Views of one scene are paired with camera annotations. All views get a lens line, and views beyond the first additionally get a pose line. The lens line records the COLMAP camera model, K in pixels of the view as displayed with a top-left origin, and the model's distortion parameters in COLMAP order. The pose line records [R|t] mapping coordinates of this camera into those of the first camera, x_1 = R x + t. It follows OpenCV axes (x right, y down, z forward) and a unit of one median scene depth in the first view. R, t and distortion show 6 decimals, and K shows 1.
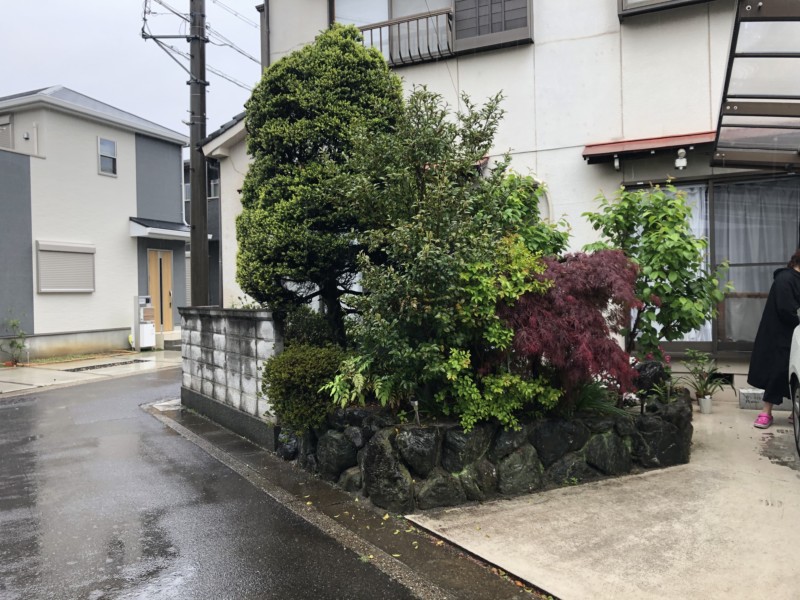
lens RADIAL K [[651.8, 0, 400.5], [0, 651.8, 300.4], [0, 0, 1]] dist [0.003097, 0.007238]
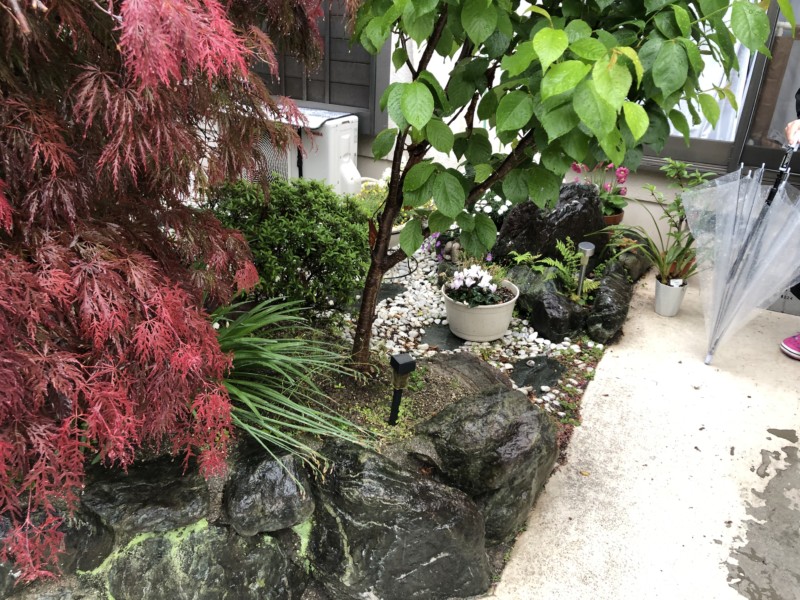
lens RADIAL K [[651.8, 0, 400.0], [0, 651.8, 299.2], [0, 0, 1]] dist [0.003097, 0.007238]
pose [[0.994993, 0.093382, -0.035632, 0.401166], [-0.070288, 0.907203, 0.414779, -0.008921], [0.071058, -0.410197, 0.909224, 0.779617]]
